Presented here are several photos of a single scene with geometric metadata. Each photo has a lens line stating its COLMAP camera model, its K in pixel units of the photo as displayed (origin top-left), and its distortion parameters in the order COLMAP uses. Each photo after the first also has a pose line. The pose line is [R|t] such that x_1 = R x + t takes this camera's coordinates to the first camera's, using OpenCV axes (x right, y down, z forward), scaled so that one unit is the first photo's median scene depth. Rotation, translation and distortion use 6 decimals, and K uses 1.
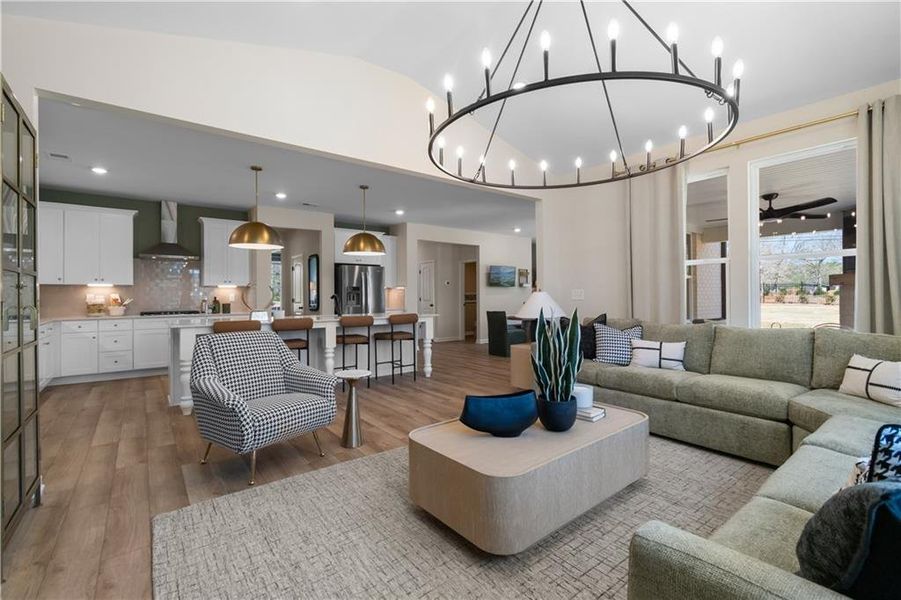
lens RADIAL K [[403.0, 0, 452.4], [0, 403.0, 297.7], [0, 0, 1]] dist [0.002128, -0.000329]
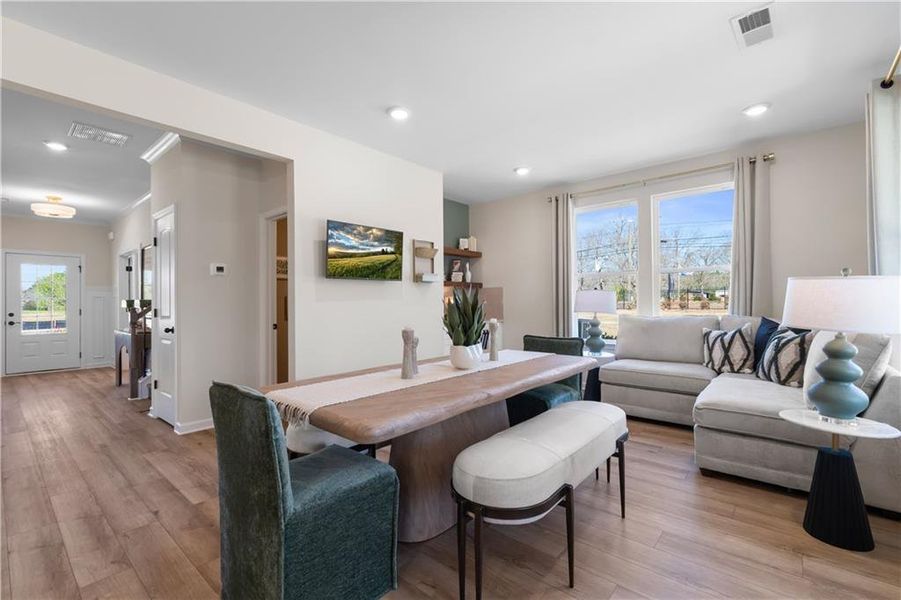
lens RADIAL K [[398.9, 0, 450.2], [0, 398.9, 301.8], [0, 0, 1]] dist [0.001619, -0.000243]
pose [[0.979460, -0.002677, 0.201622, 0.258822], [0.003610, 0.999984, -0.004260, -0.006688], [-0.201607, 0.004900, 0.979454, 1.266446]]
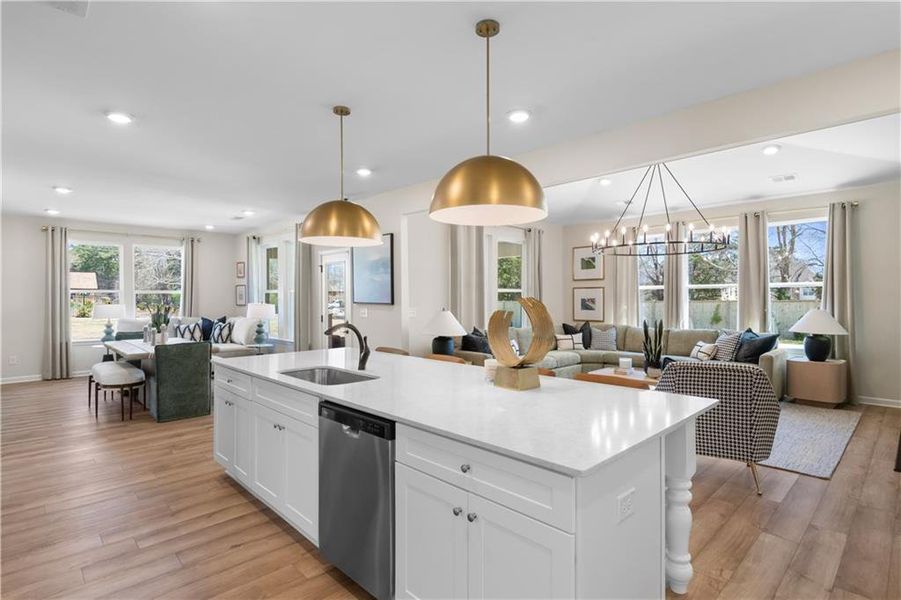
lens RADIAL K [[453.2, 0, 451.0], [0, 453.2, 298.2], [0, 0, 1]] dist [0.002897, -0.002625]
pose [[-0.112765, 0.006904, 0.993598, -0.954219], [0.005973, 0.999963, -0.006270, -0.038335], [-0.993604, 0.005228, -0.112802, 1.091484]]
